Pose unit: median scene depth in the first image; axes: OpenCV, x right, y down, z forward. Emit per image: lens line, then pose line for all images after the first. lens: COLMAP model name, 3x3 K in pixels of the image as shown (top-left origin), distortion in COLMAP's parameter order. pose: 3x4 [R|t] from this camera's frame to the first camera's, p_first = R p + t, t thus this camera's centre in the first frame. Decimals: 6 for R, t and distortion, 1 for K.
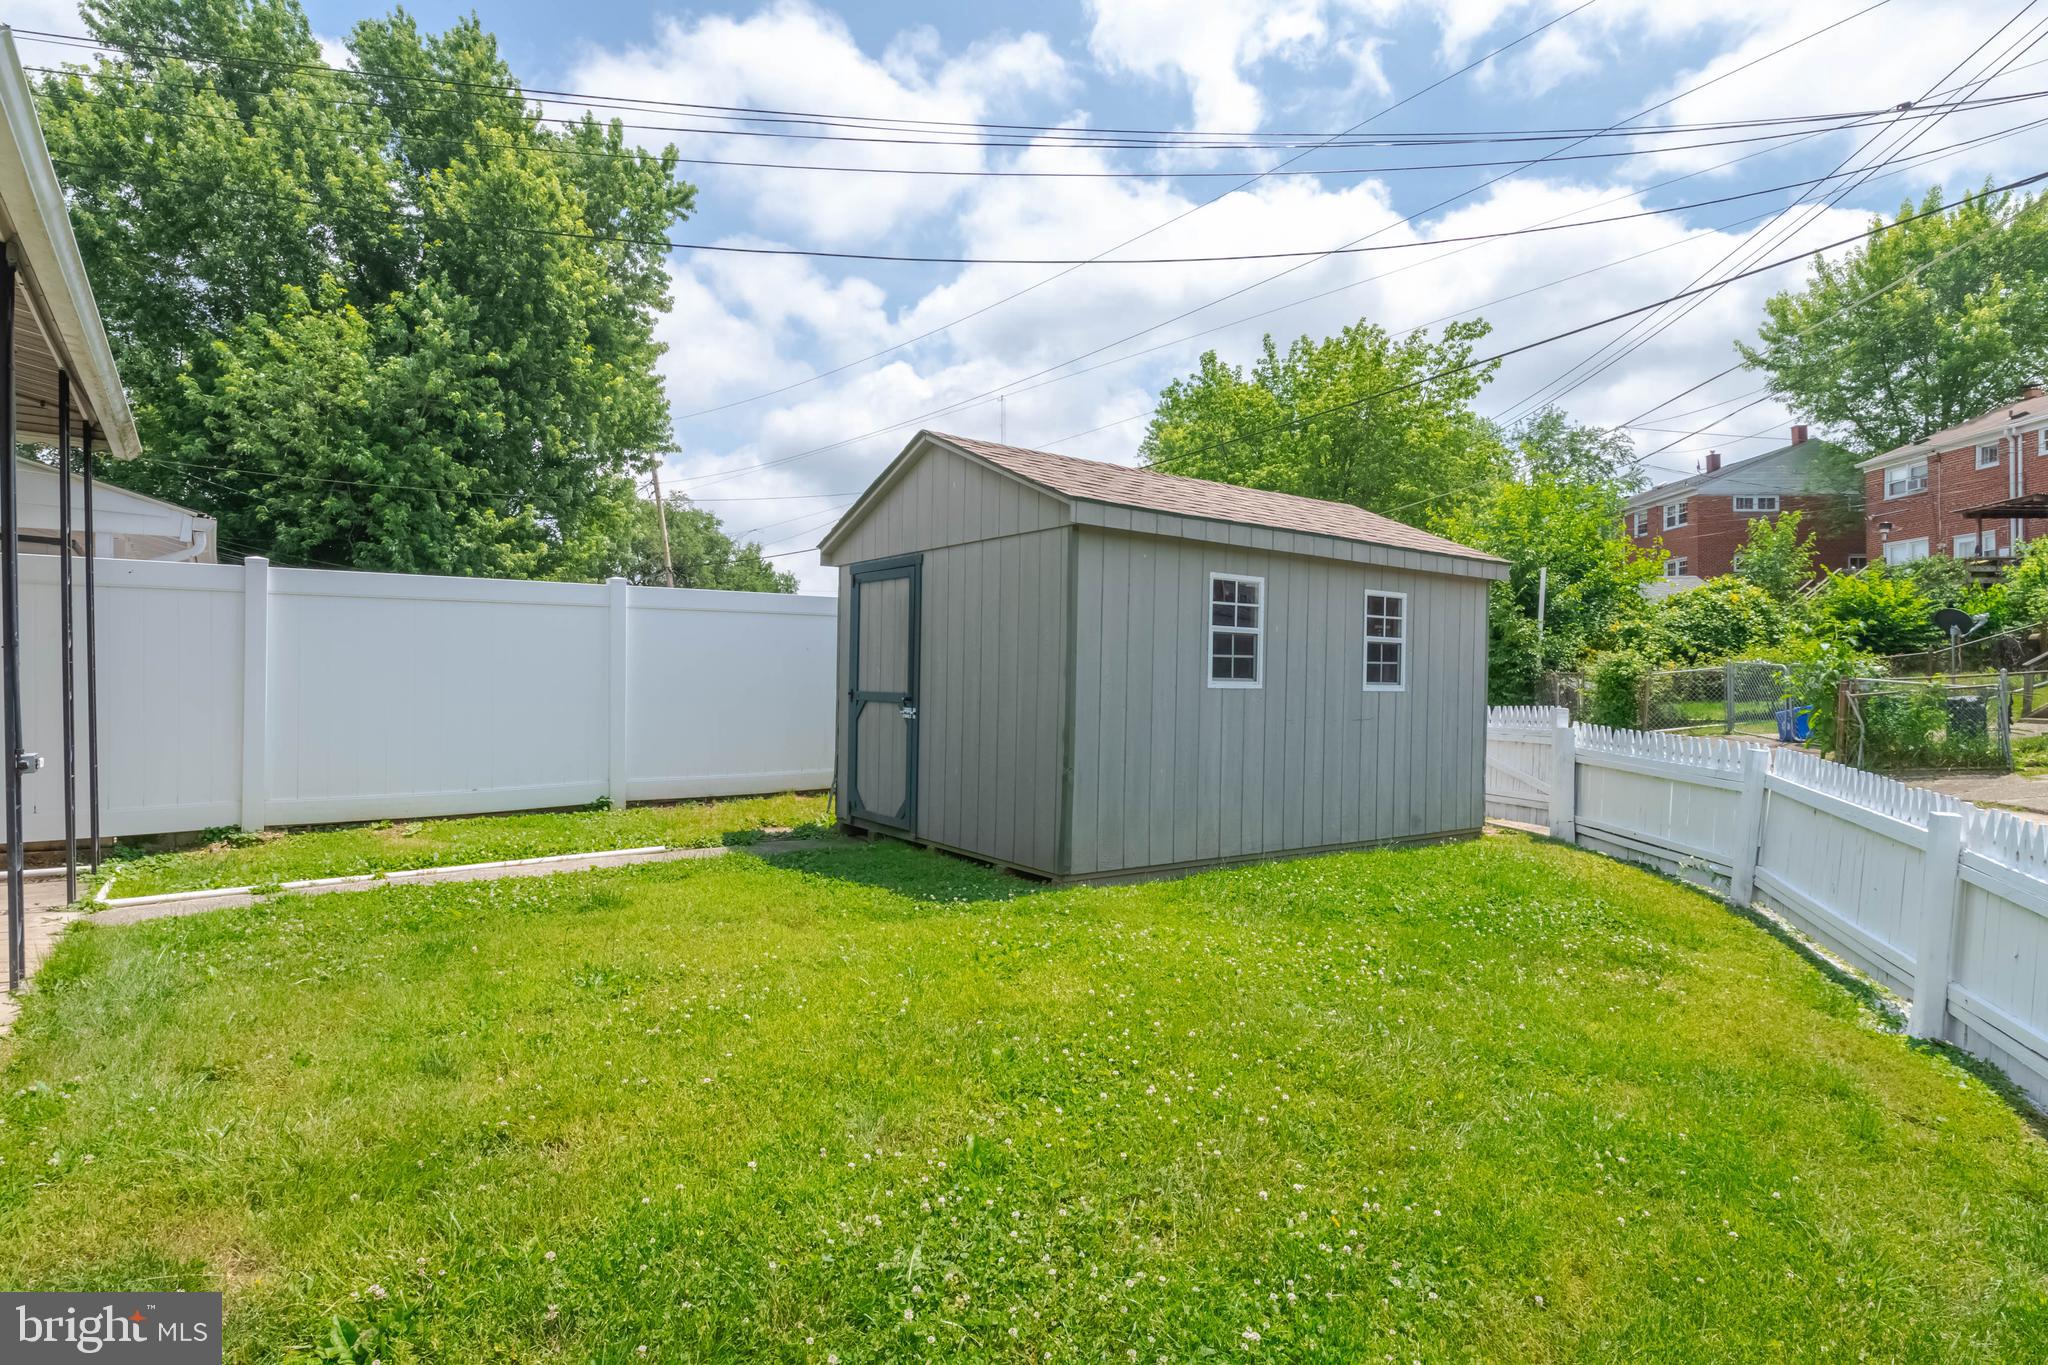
lens RADIAL K [[1036.7, 0, 1024.0], [0, 1036.7, 682.5], [0, 0, 1]] dist [0.042251, -0.035283]
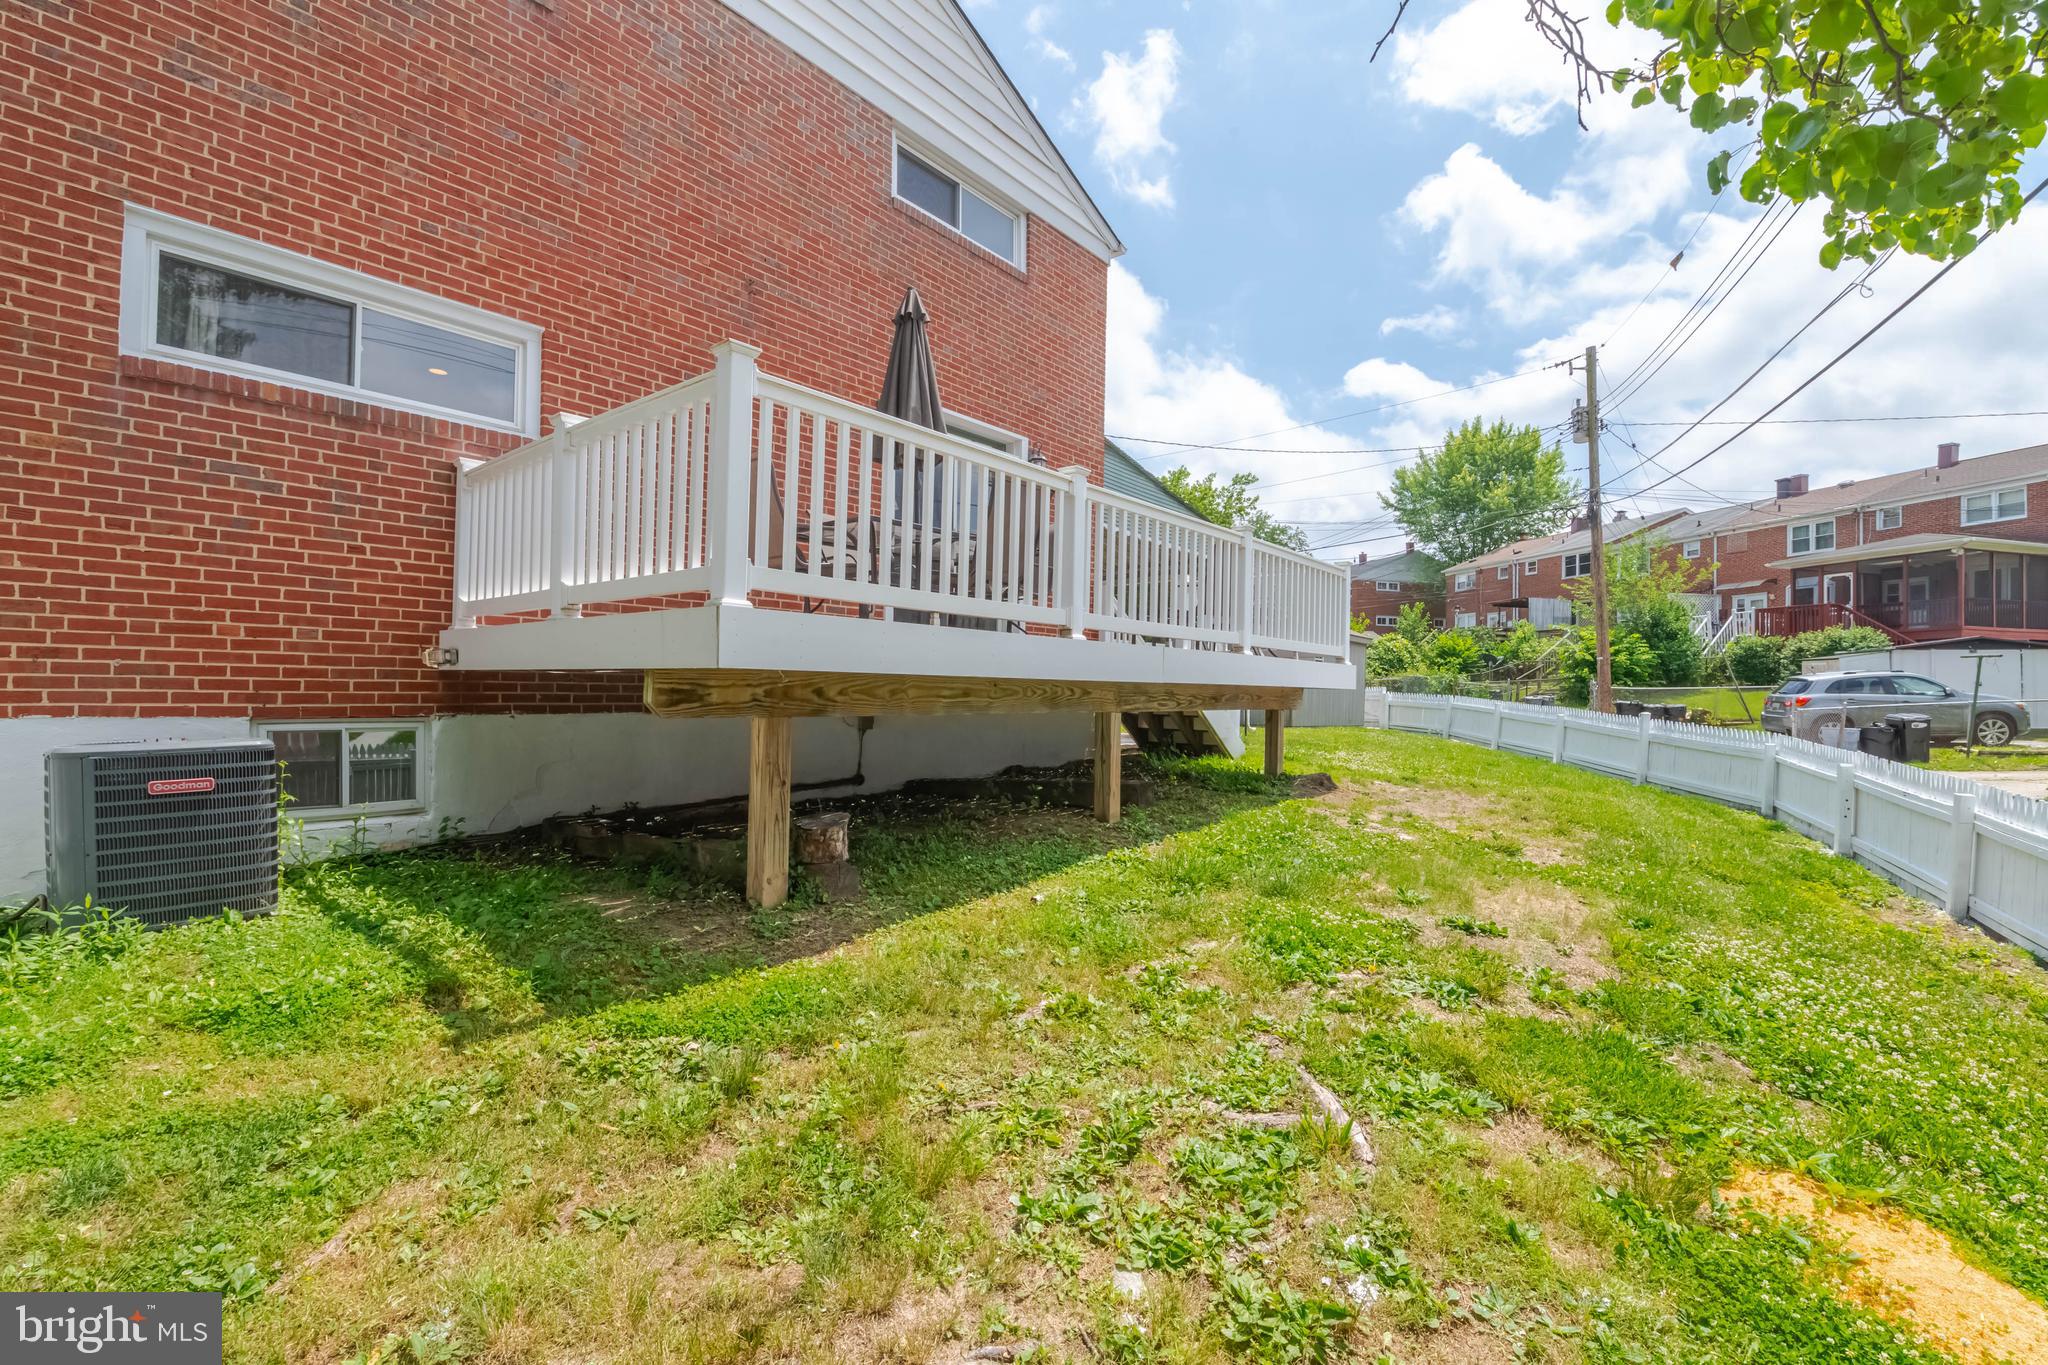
lens RADIAL K [[860.3, 0, 1024.0], [0, 860.3, 682.5], [0, 0, 1]] dist [-0.031508, -0.000391]
pose [[0.973156, 0.010822, 0.229893, -0.235378], [-0.007483, 0.999854, -0.015389, 0.012627], [-0.230026, 0.013255, 0.973094, -0.255069]]
